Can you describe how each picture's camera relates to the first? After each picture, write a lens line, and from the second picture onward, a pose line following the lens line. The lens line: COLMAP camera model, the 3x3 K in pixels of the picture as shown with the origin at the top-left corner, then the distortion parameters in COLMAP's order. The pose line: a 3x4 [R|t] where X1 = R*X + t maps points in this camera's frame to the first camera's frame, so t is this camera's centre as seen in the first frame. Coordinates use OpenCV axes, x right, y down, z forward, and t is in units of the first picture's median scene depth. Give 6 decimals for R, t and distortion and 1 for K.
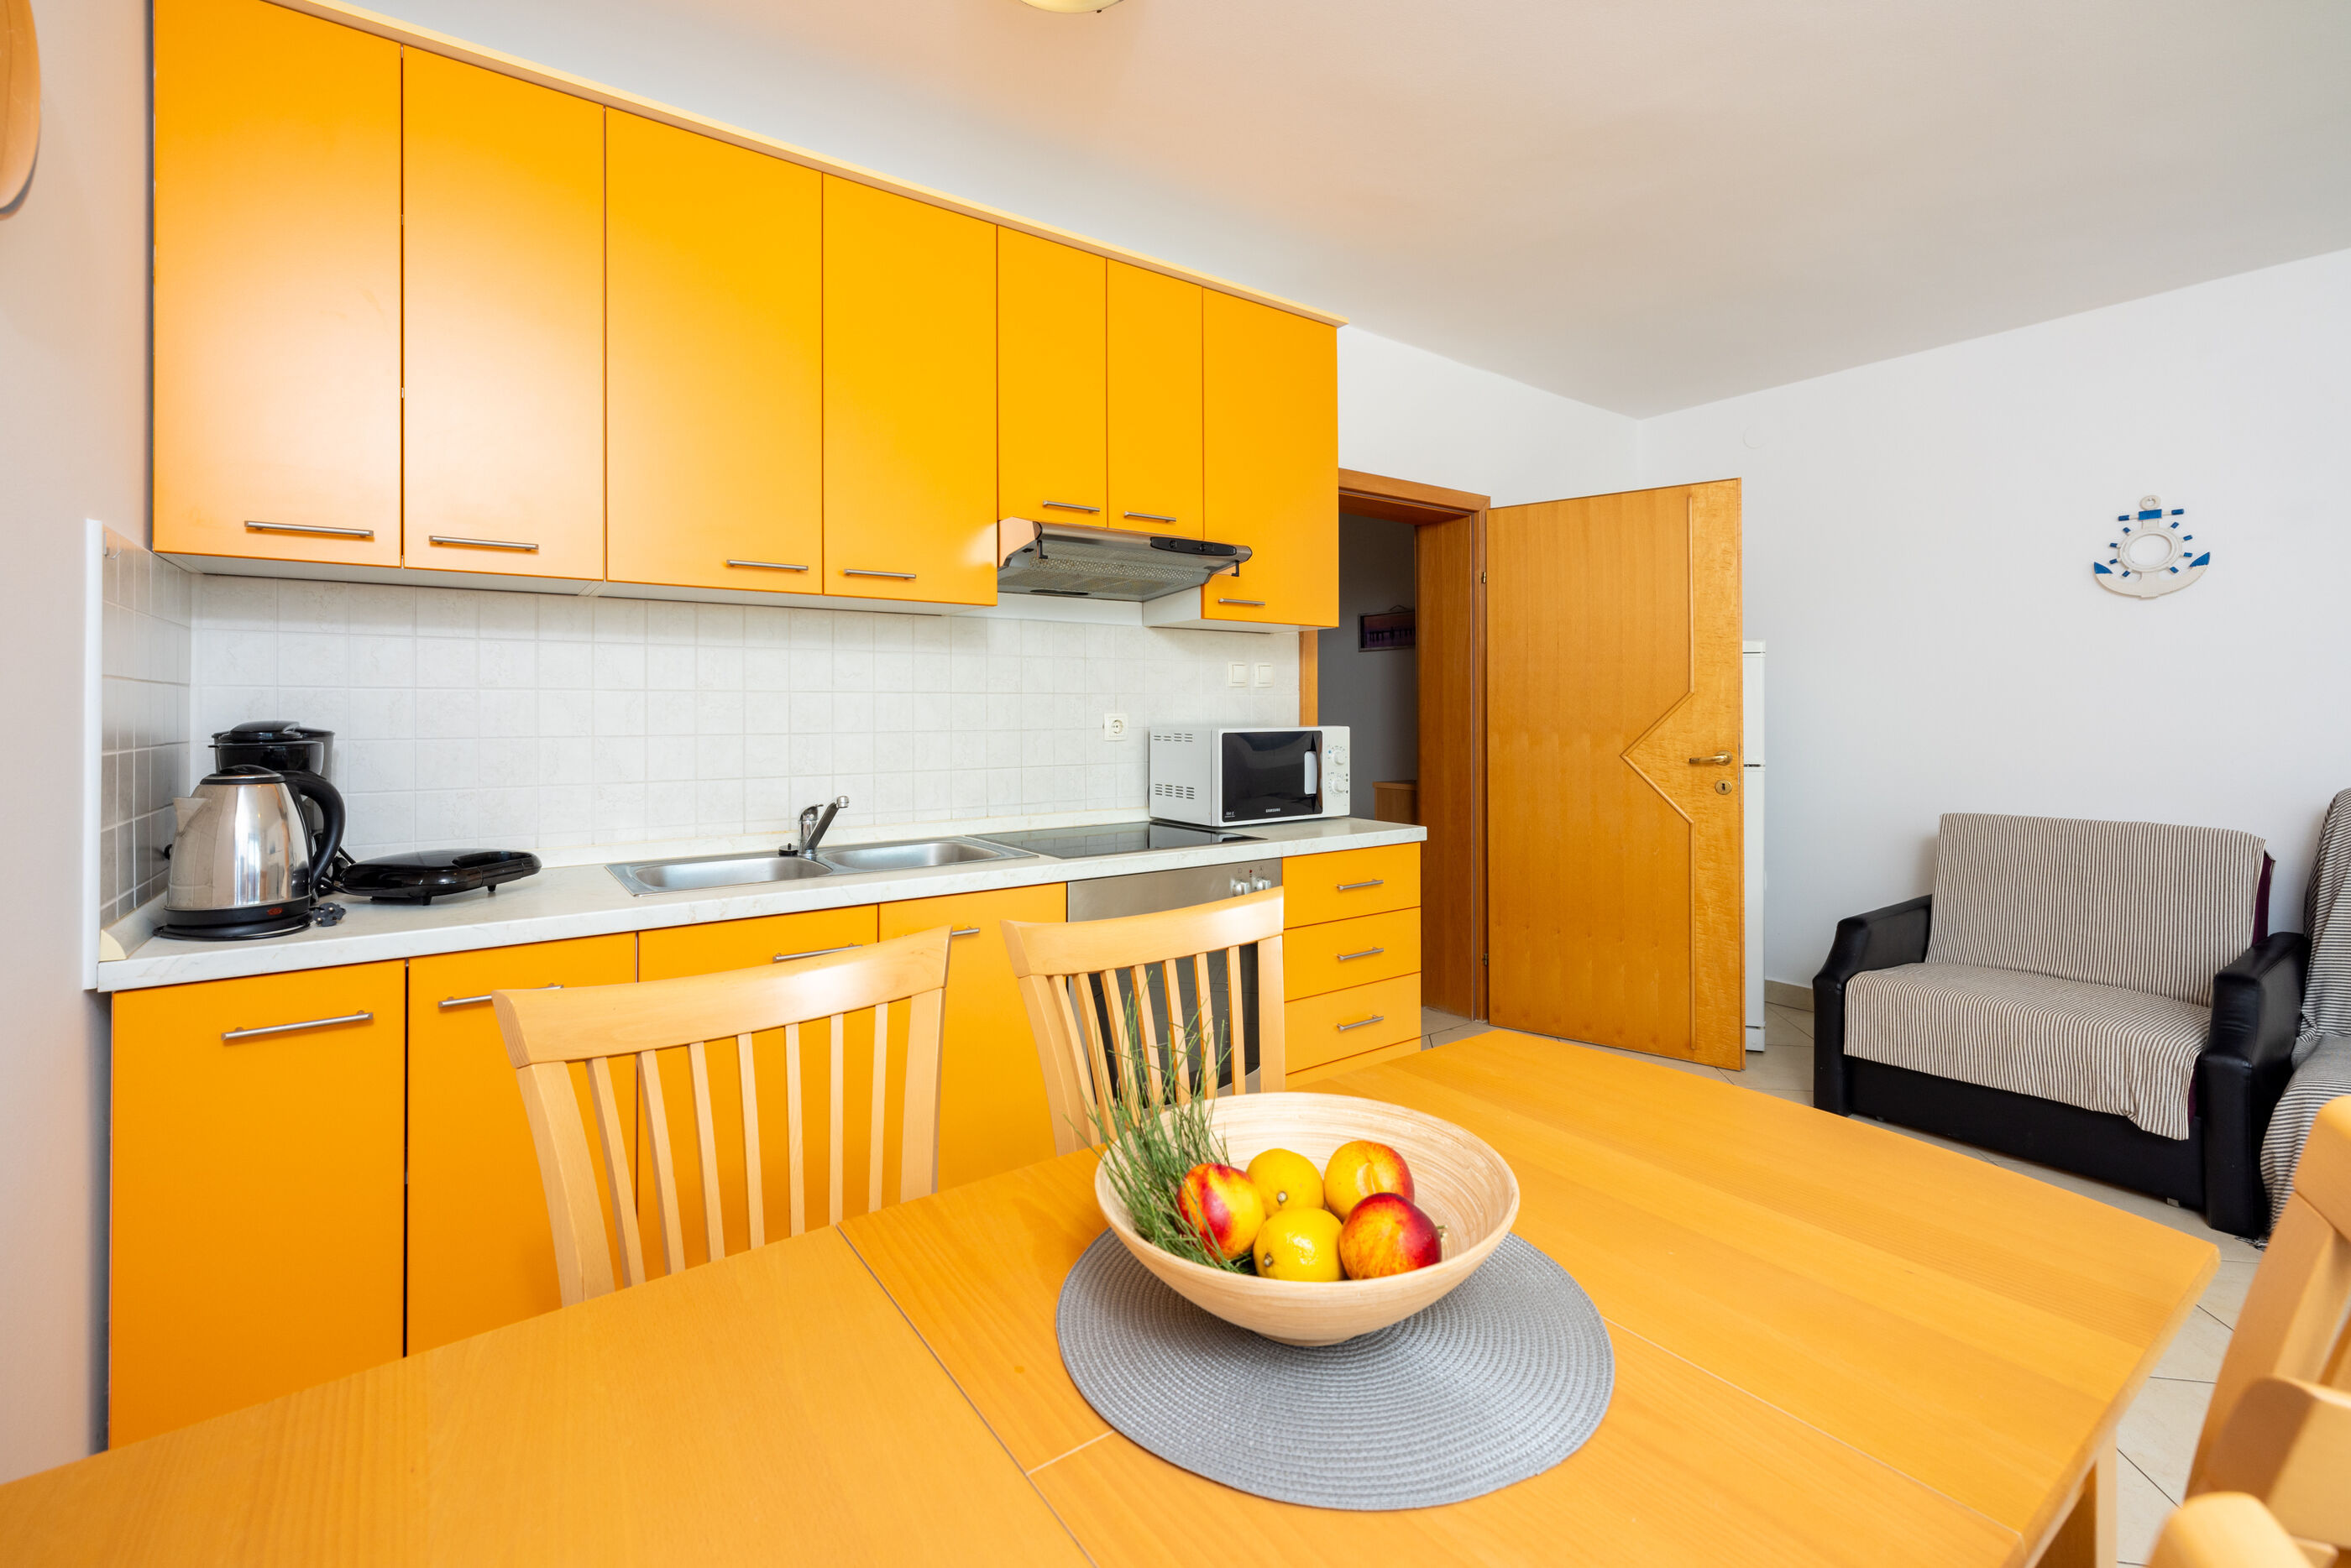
lens RADIAL K [[1004.6, 0, 1195.7], [0, 1004.6, 705.1], [0, 0, 1]] dist [-0.000102, 0.002313]
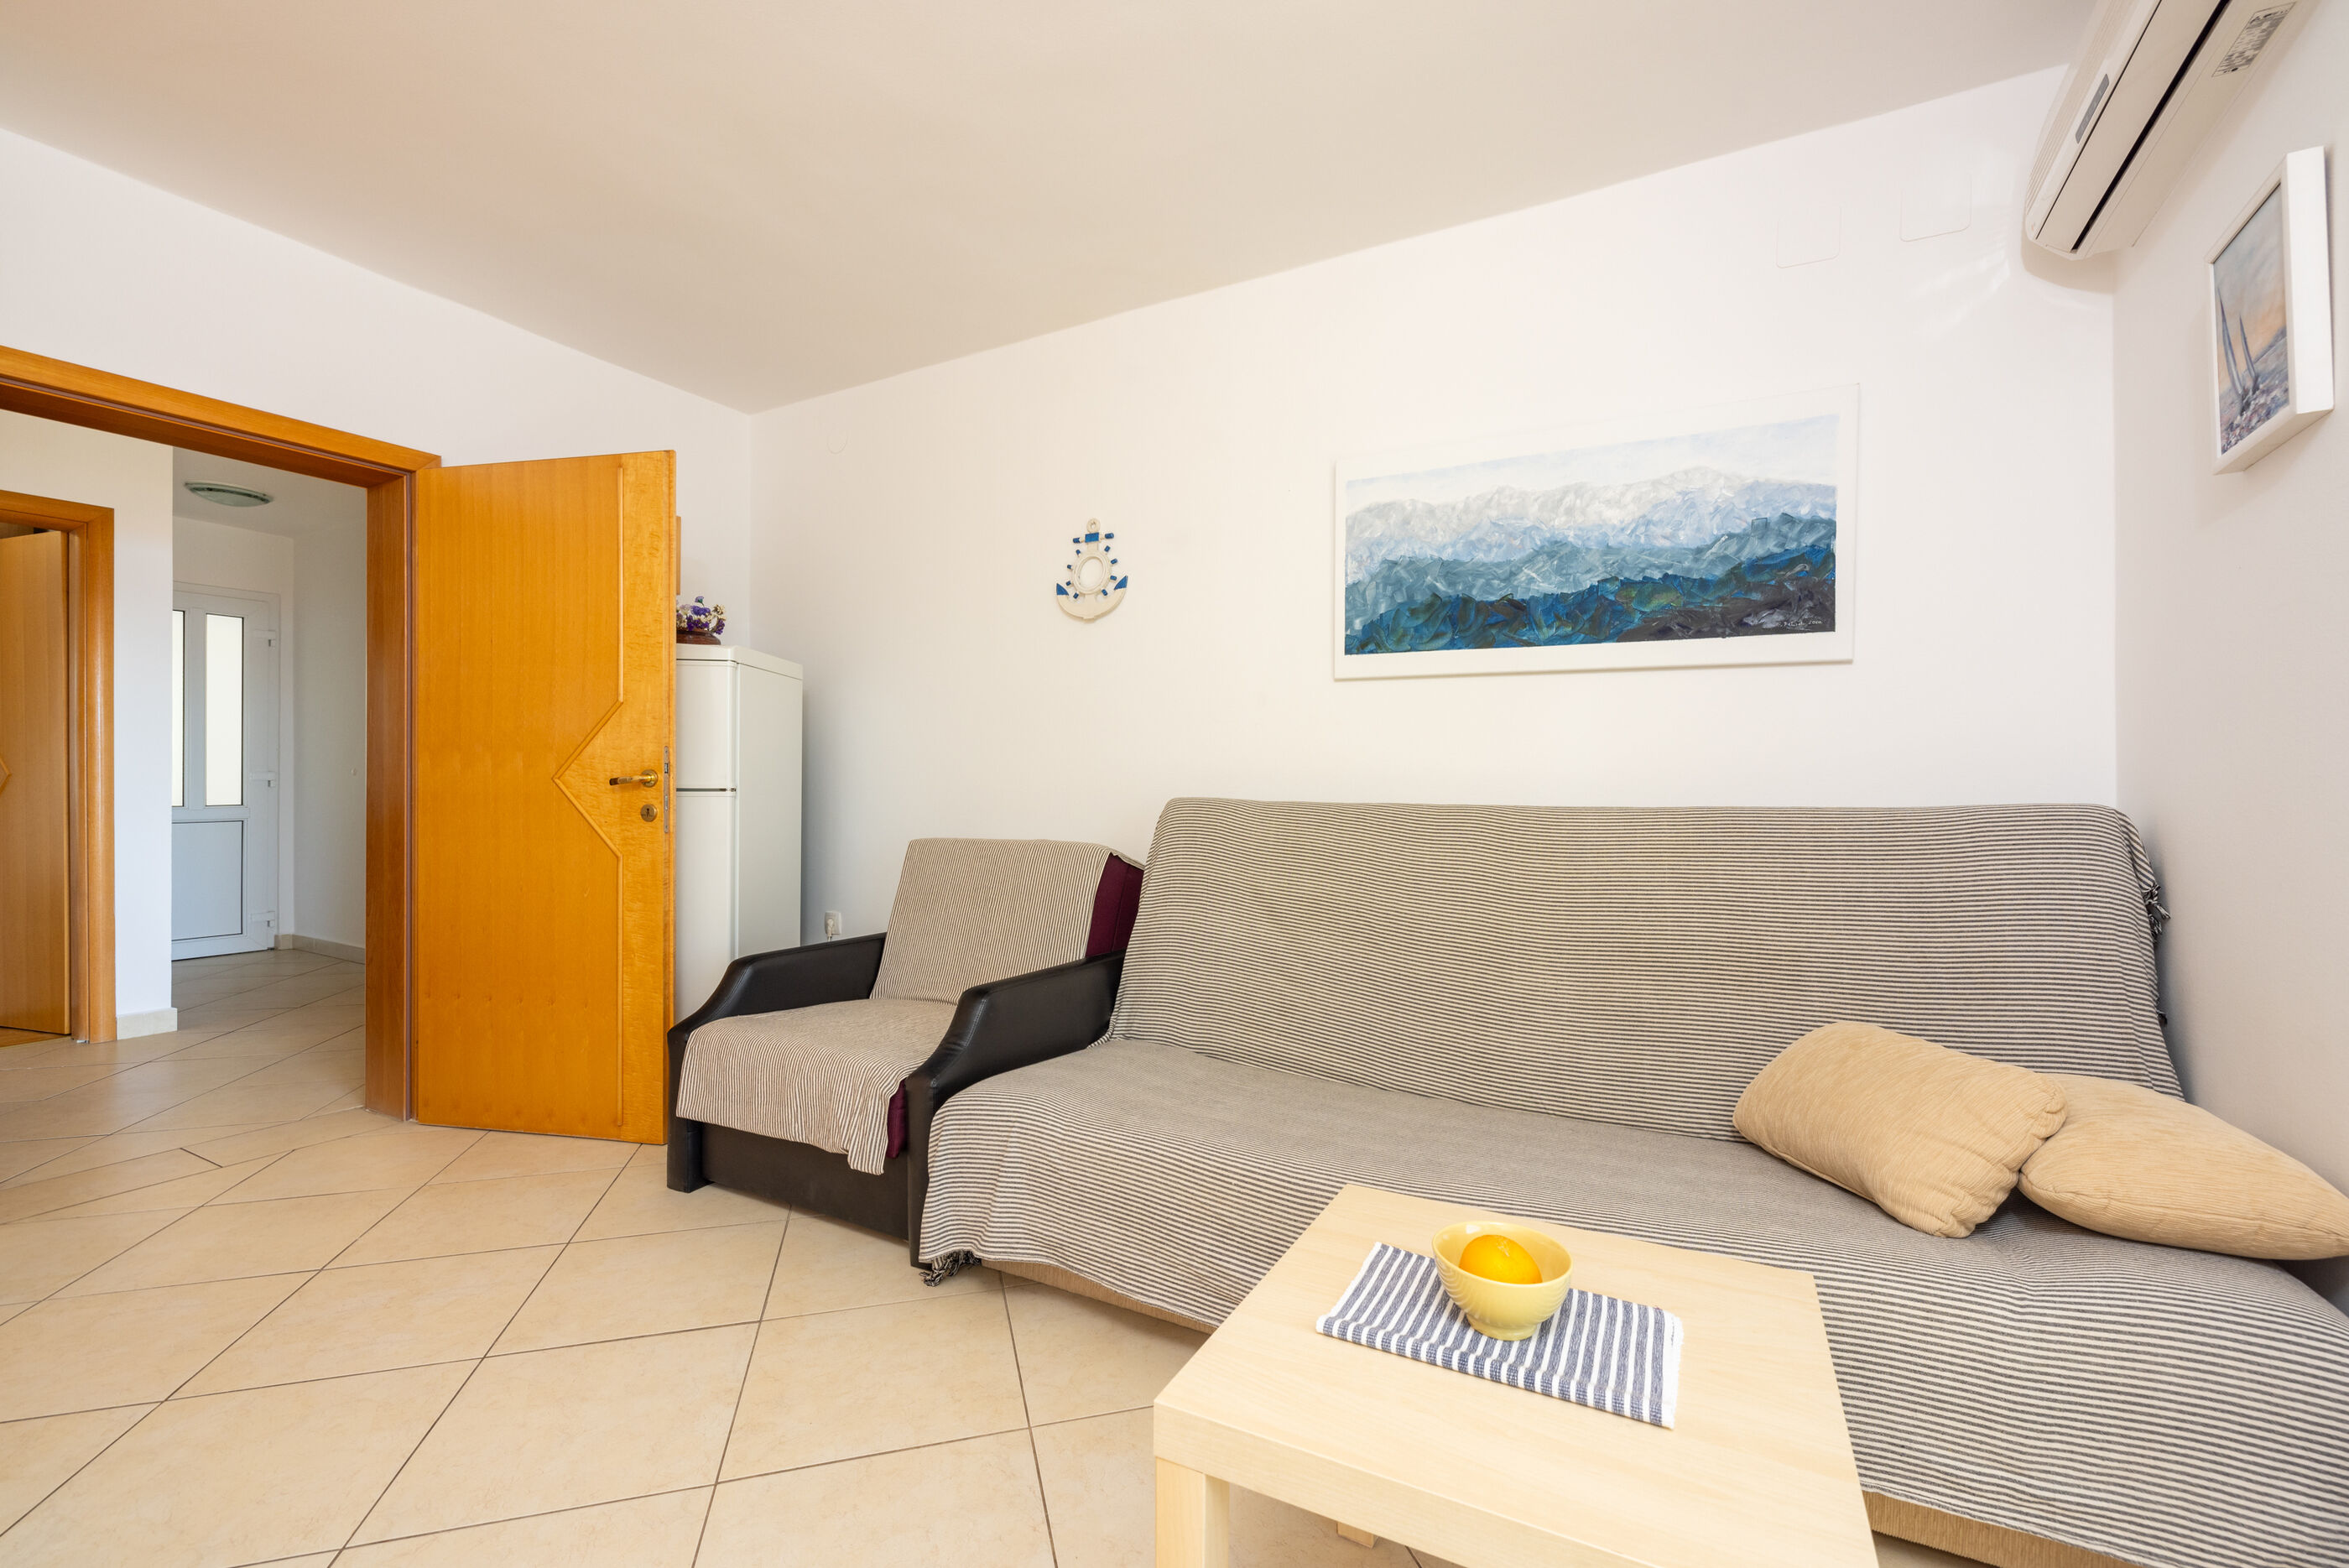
lens RADIAL K [[1003.9, 0, 1206.2], [0, 1003.9, 785.5], [0, 0, 1]] dist [-0.000102, 0.002313]
pose [[0.908266, 0.004475, 0.418369, 0.628303], [-0.007007, 0.999965, 0.004517, 0.054059], [-0.418334, -0.007034, 0.908266, 0.034158]]
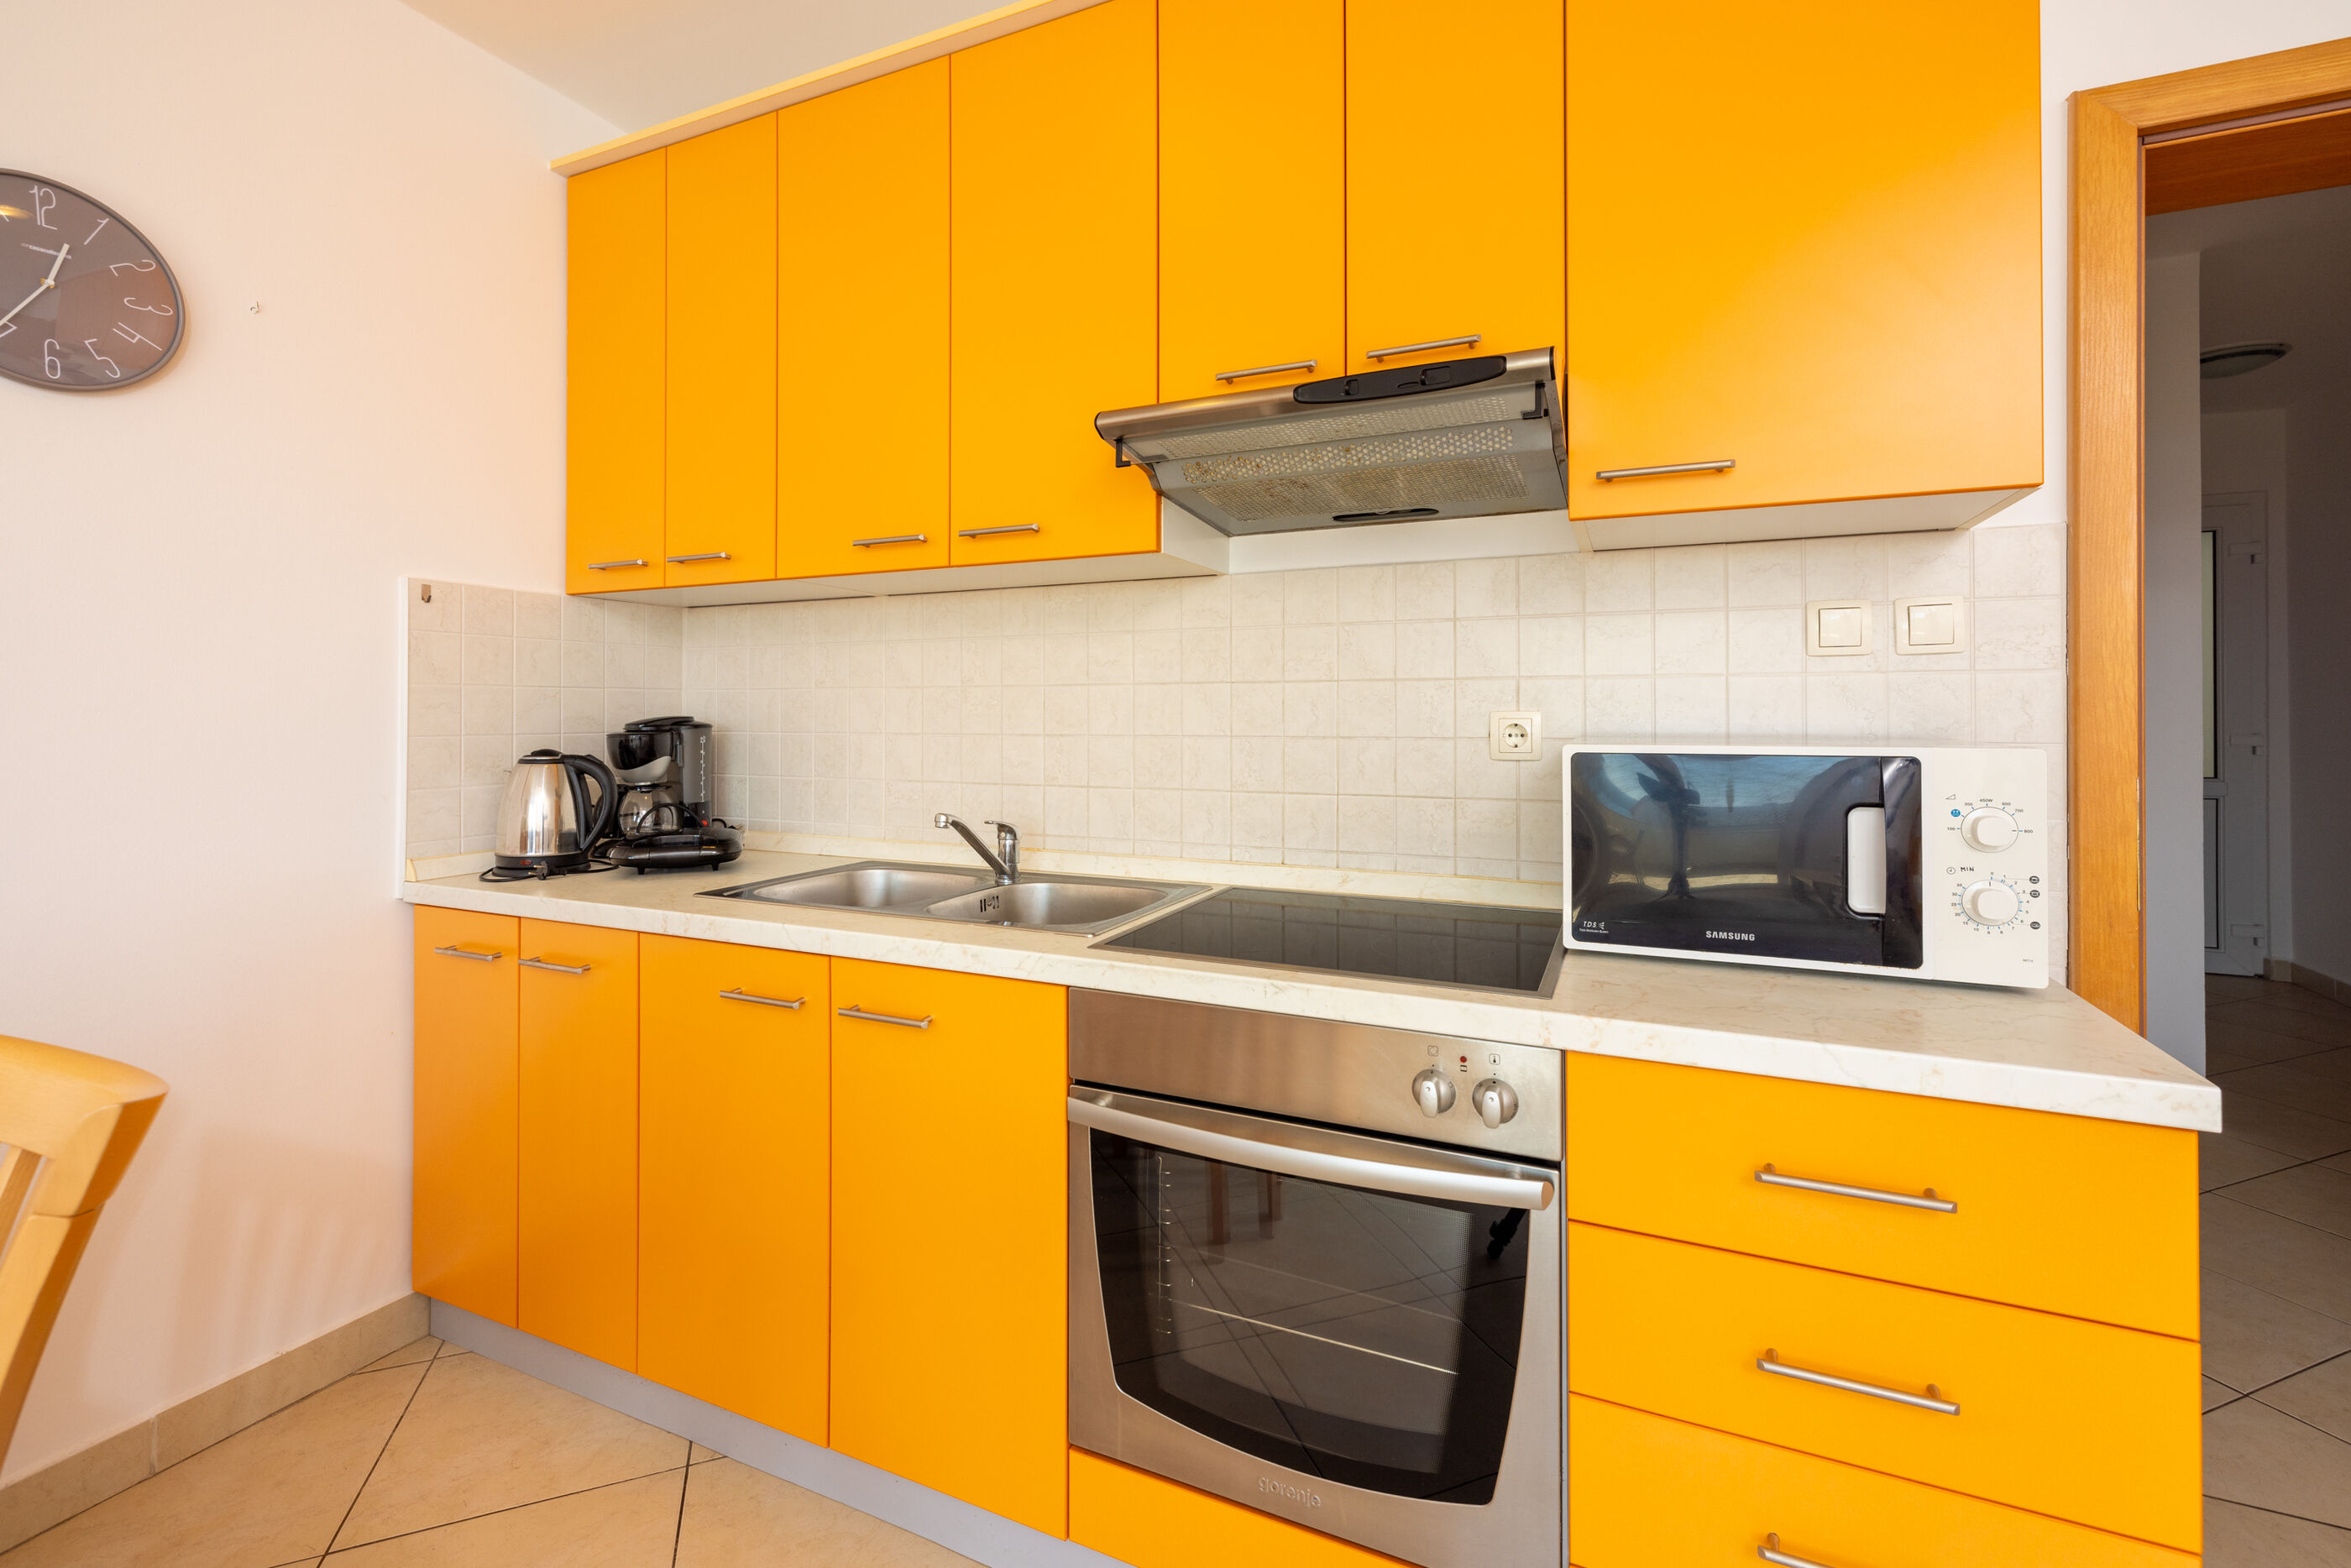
lens RADIAL K [[1004.6, 0, 1184.6], [0, 1004.6, 703.9], [0, 0, 1]] dist [-0.000102, 0.002313]
pose [[0.495560, -0.005944, -0.868553, 0.297067], [0.004350, 0.999981, -0.004362, 0.004728], [0.868563, -0.001616, 0.495577, 0.508002]]
